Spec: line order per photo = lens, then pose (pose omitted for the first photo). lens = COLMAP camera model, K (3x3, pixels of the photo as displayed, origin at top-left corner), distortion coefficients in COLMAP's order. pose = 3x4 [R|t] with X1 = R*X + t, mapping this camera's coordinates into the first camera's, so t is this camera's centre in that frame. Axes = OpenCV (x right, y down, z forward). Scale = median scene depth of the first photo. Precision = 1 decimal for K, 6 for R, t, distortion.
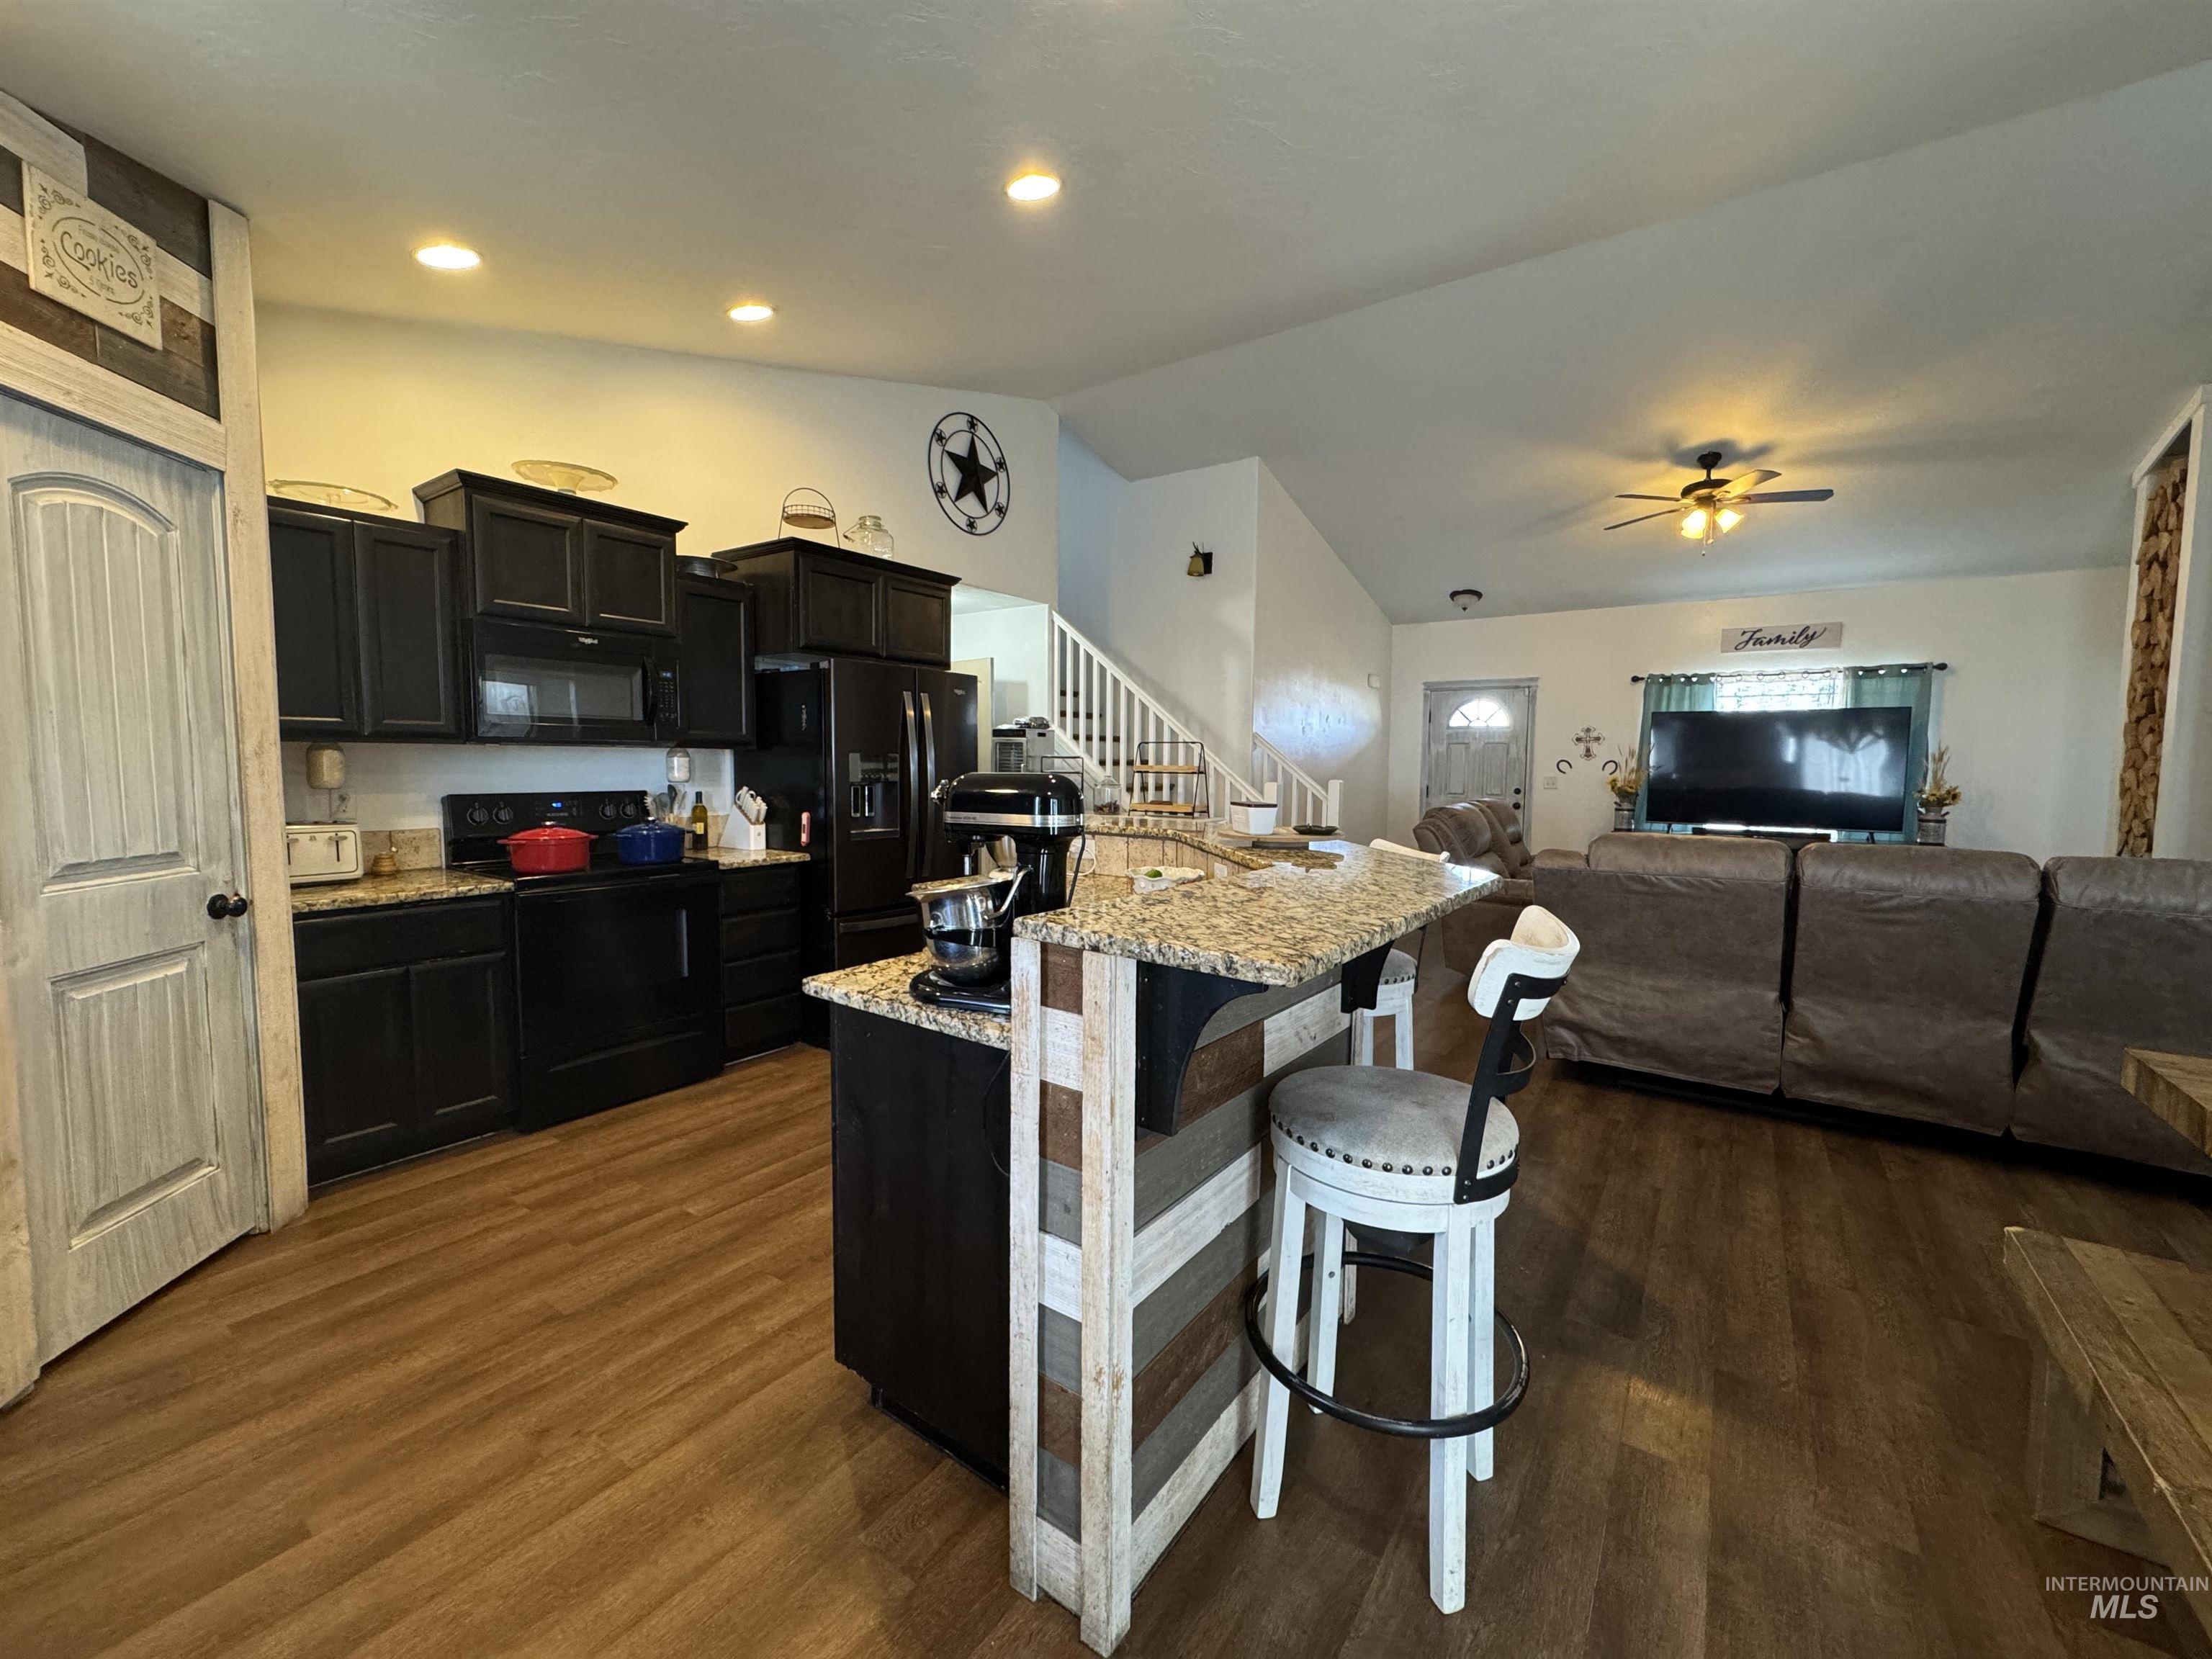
lens RADIAL K [[882.9, 0, 1112.5], [0, 882.9, 821.5], [0, 0, 1]] dist [-0.000863, -0.000004]
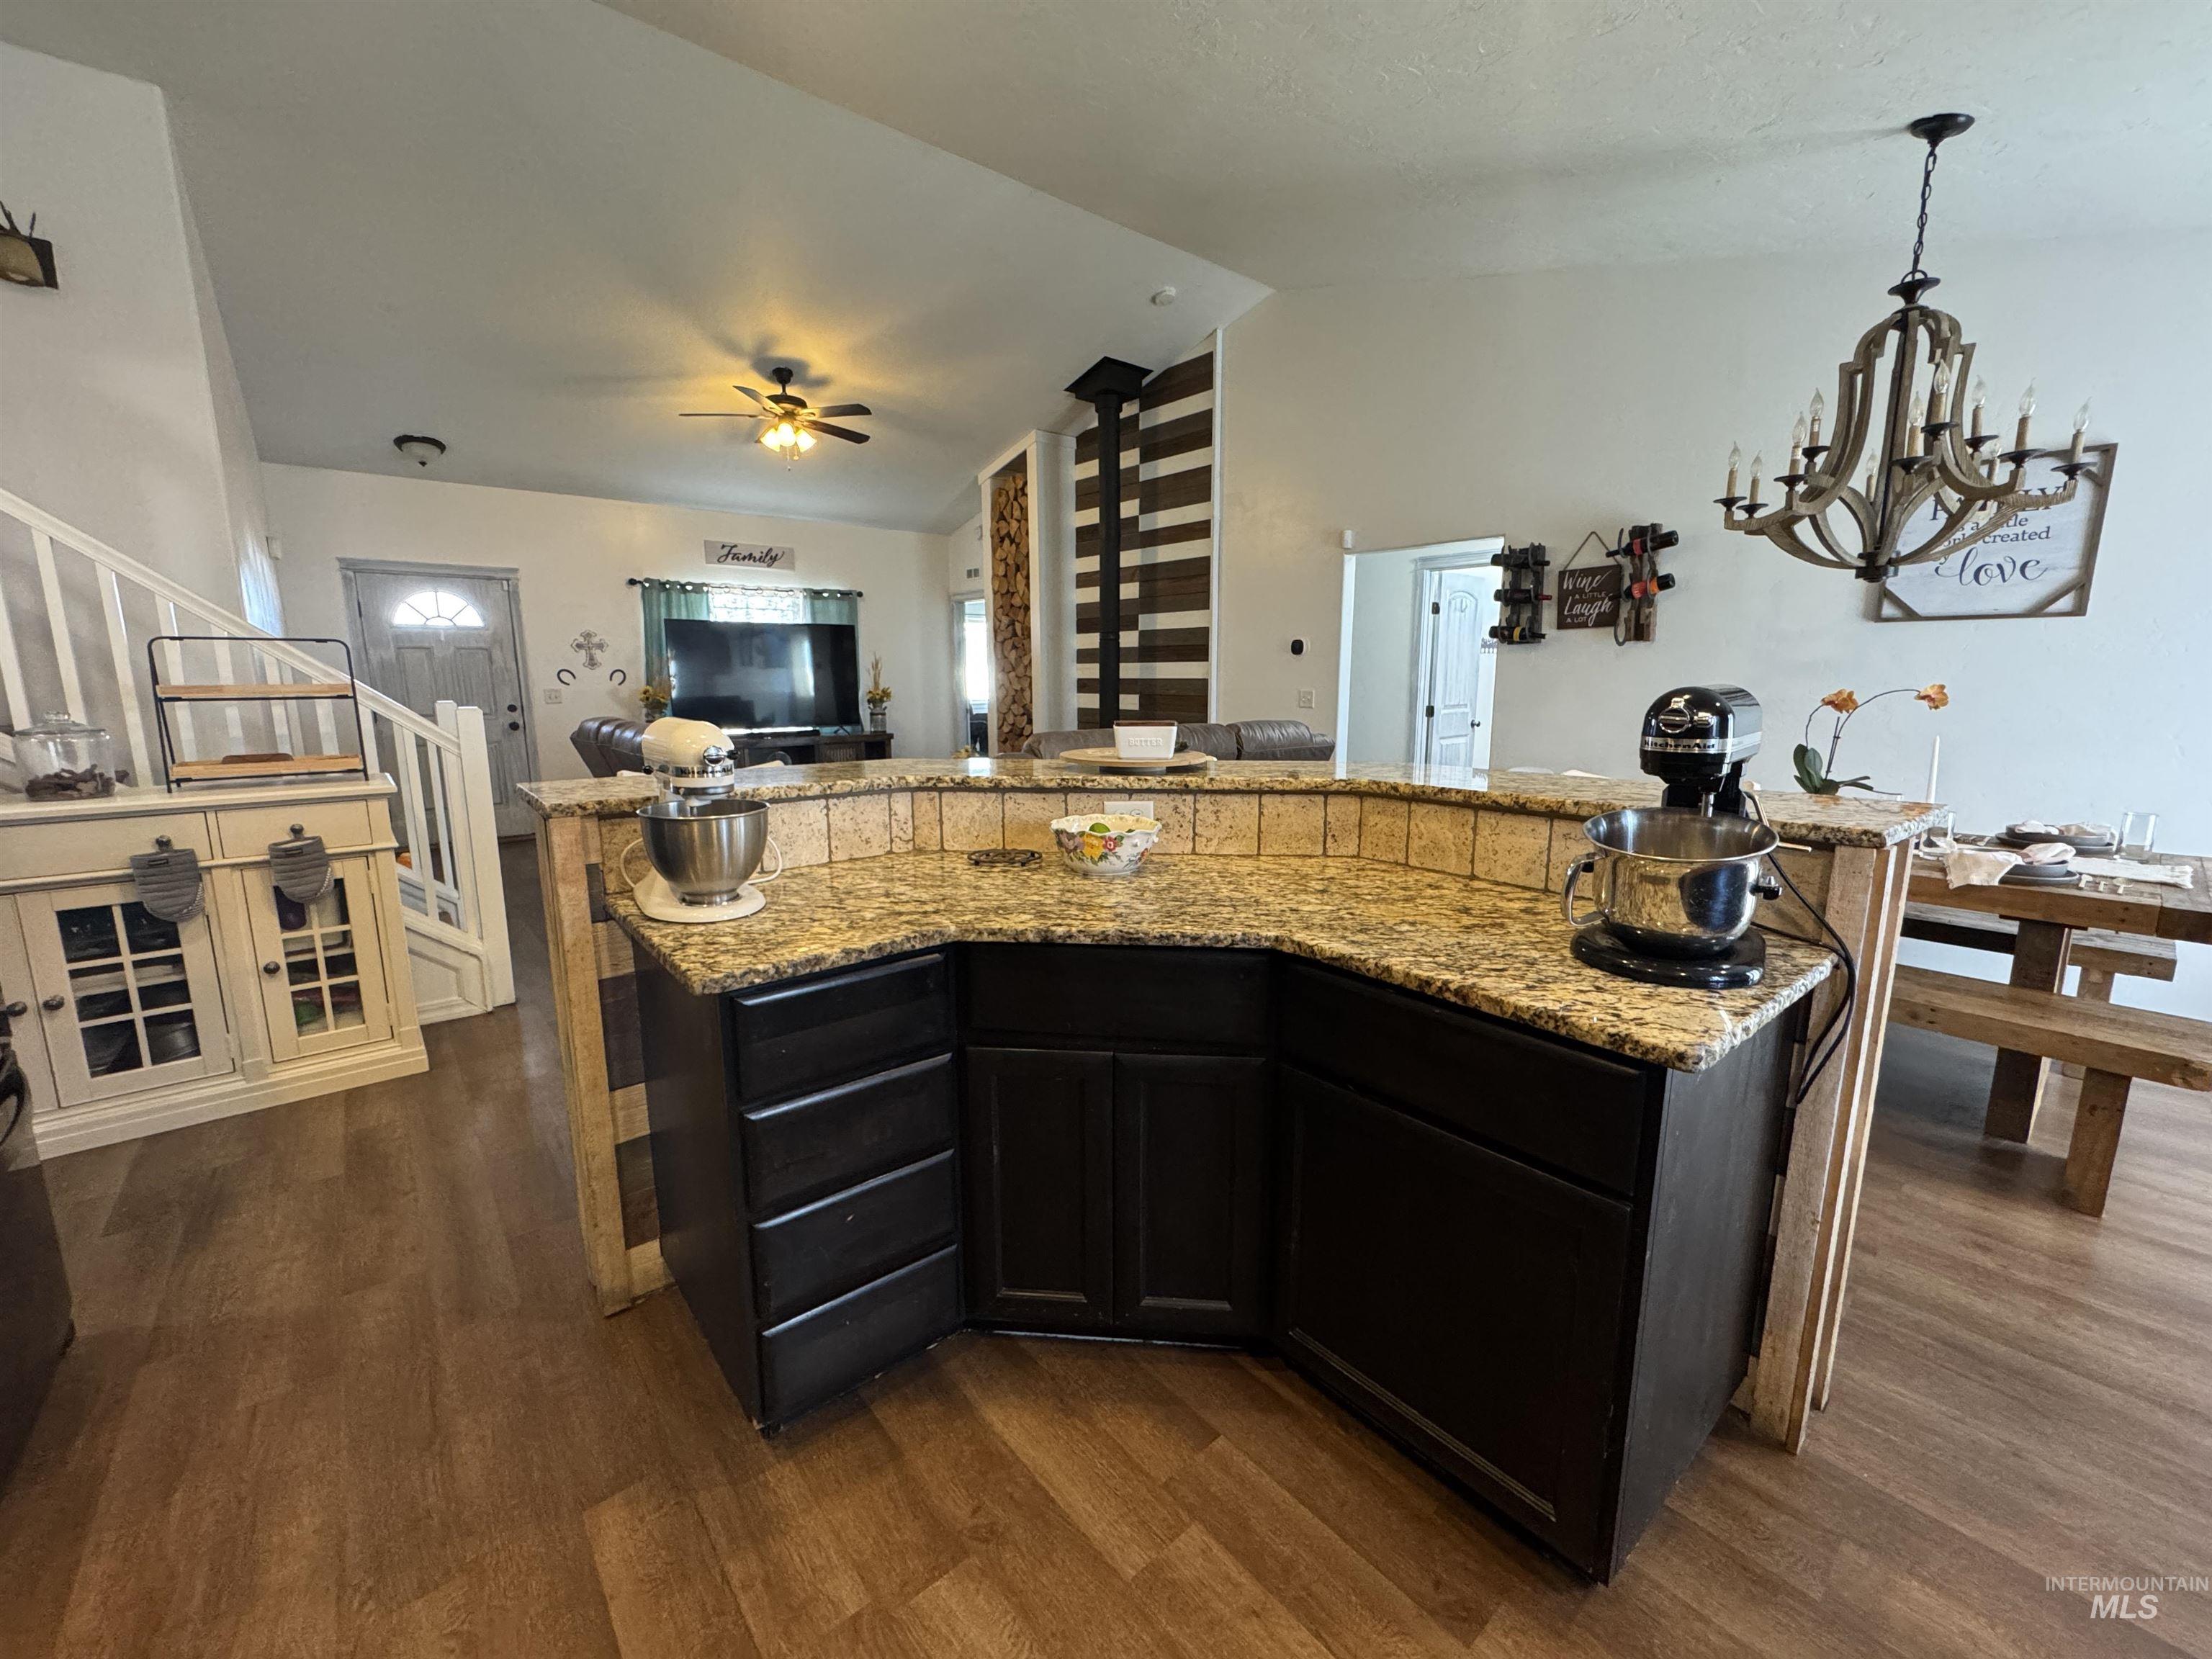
lens RADIAL K [[882.9, 0, 1107.4], [0, 882.9, 827.4], [0, 0, 1]] dist [-0.000863, -0.000004]
pose [[0.255964, -0.177010, 0.950342, -0.427285], [0.072838, 0.983829, 0.163629, -0.040461], [-0.963938, 0.027338, 0.264718, 0.524185]]
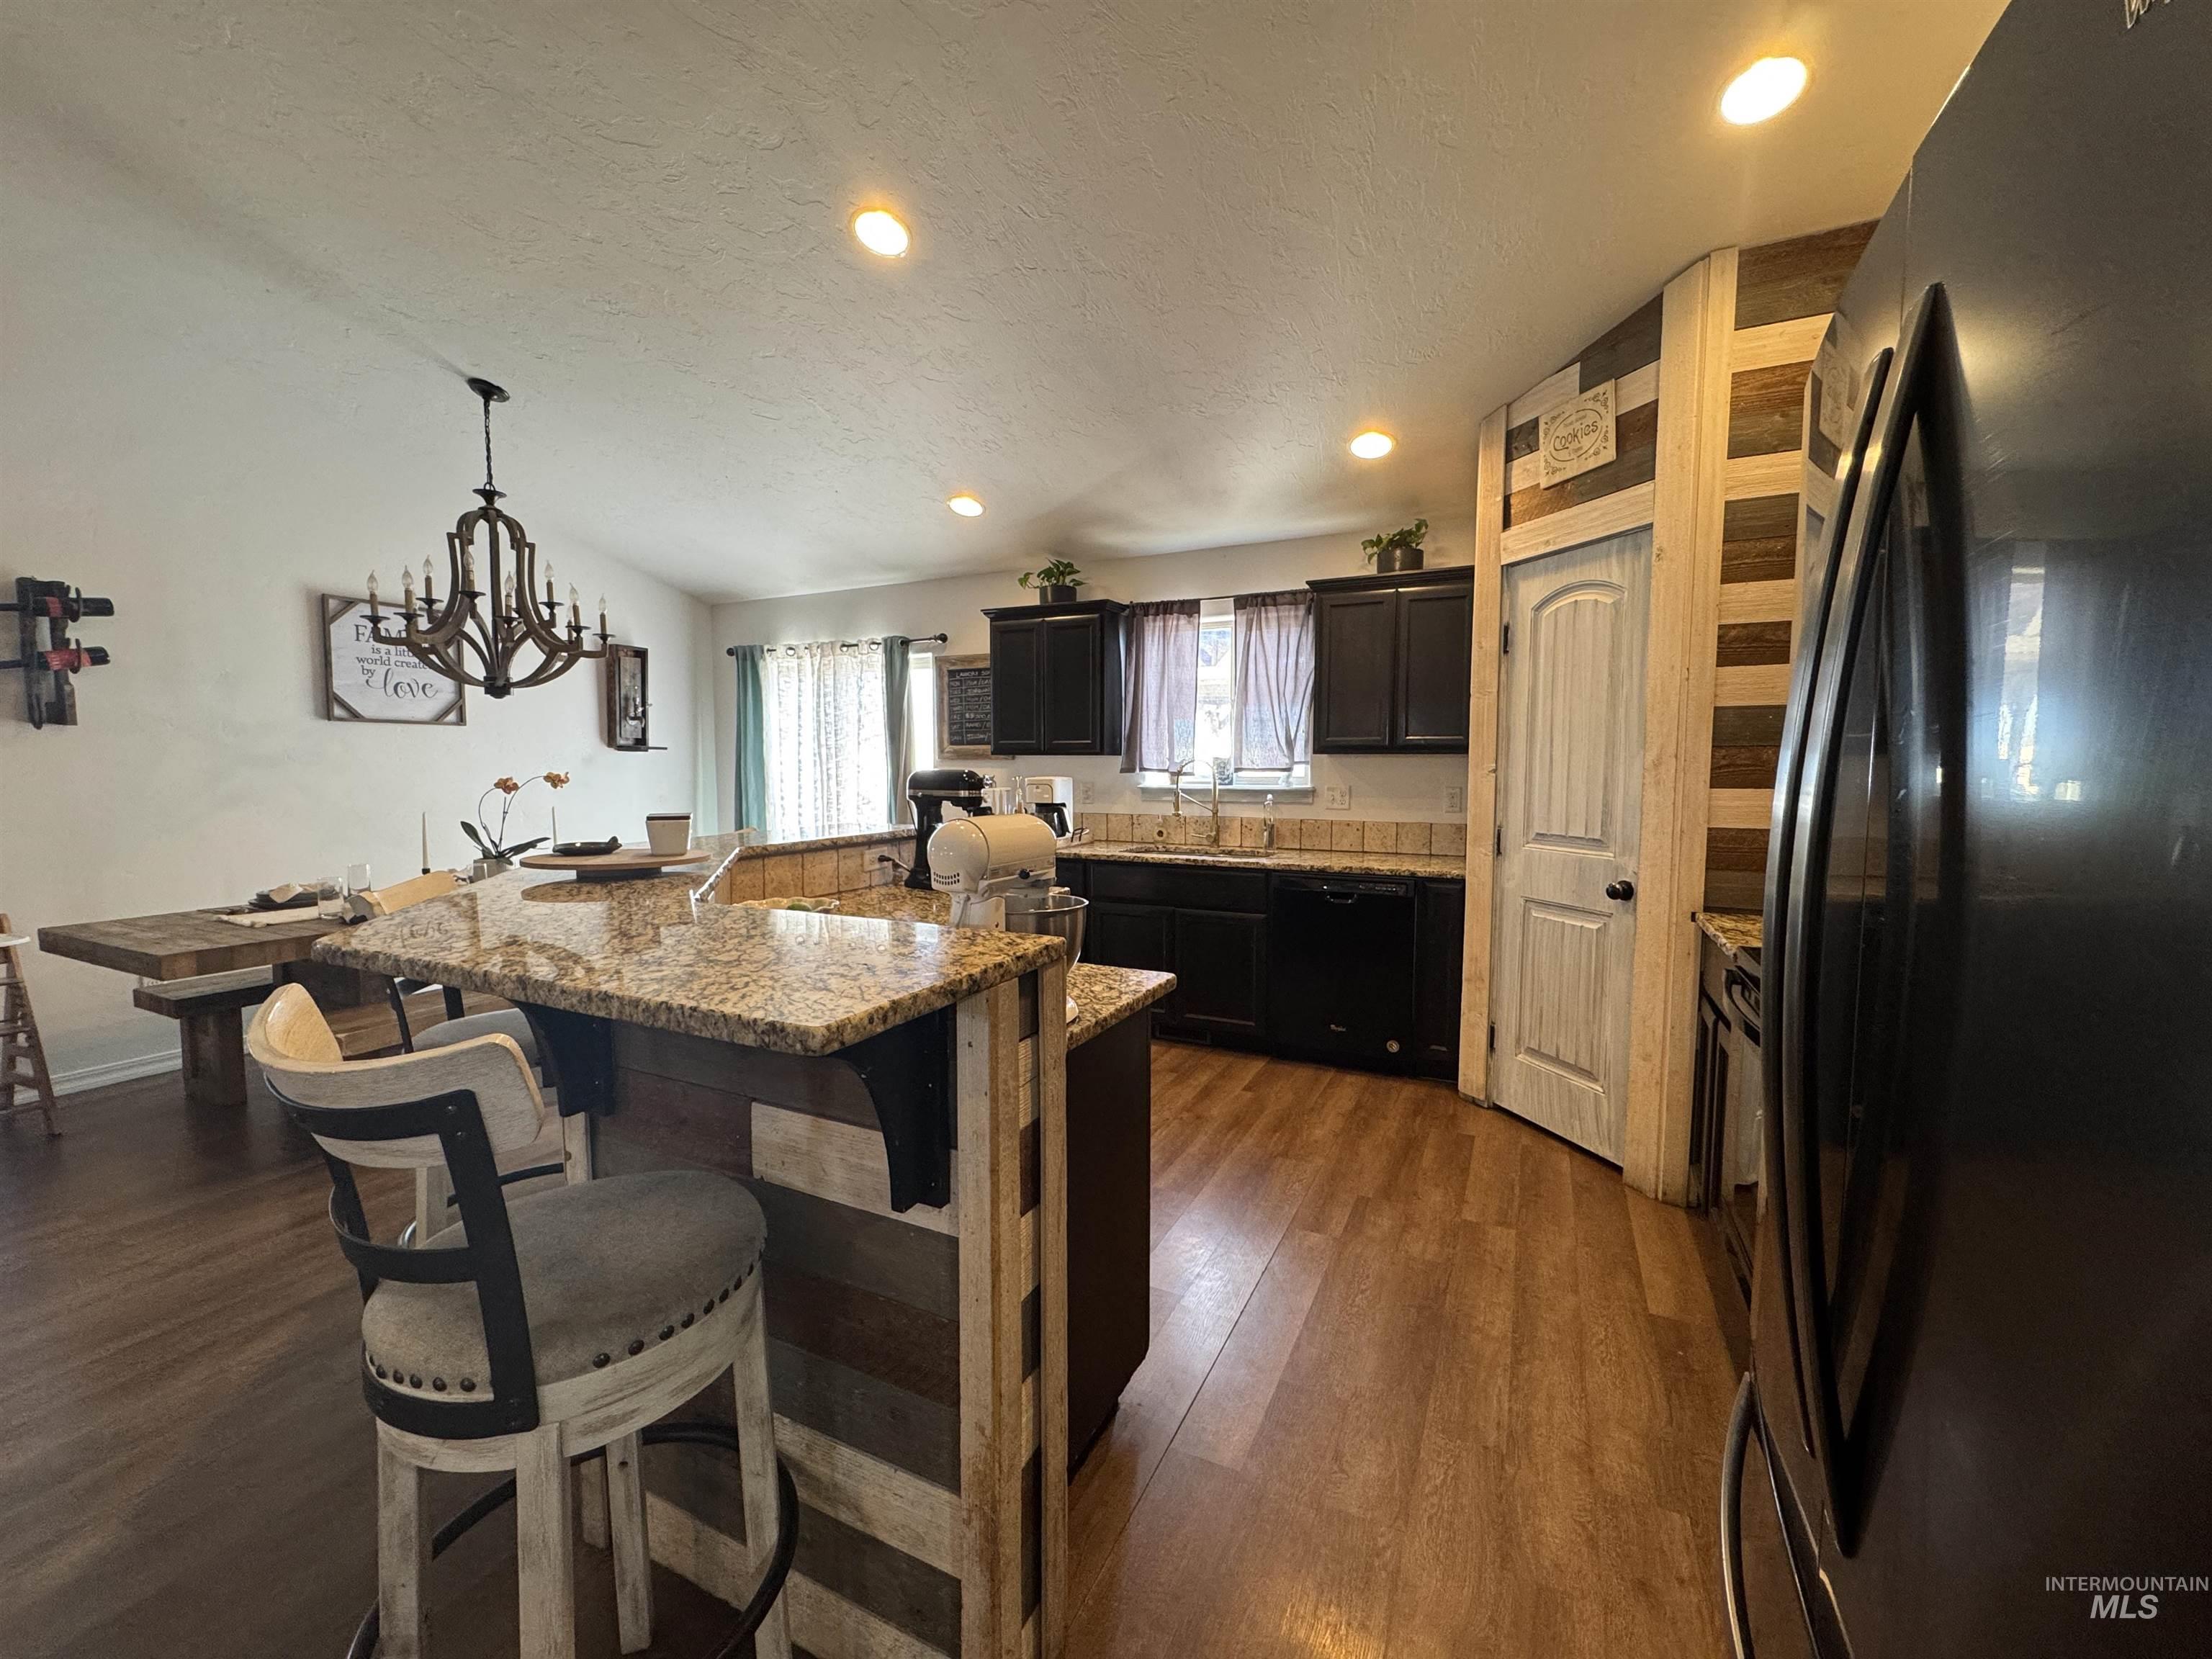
lens RADIAL K [[882.9, 0, 1110.5], [0, 882.9, 818.4], [0, 0, 1]] dist [-0.000863, -0.000004]
pose [[-0.987894, -0.001014, -0.155127, -0.068522], [-0.021394, 0.991315, 0.129760, -0.083044], [0.153648, 0.131508, -0.979335, 1.182400]]
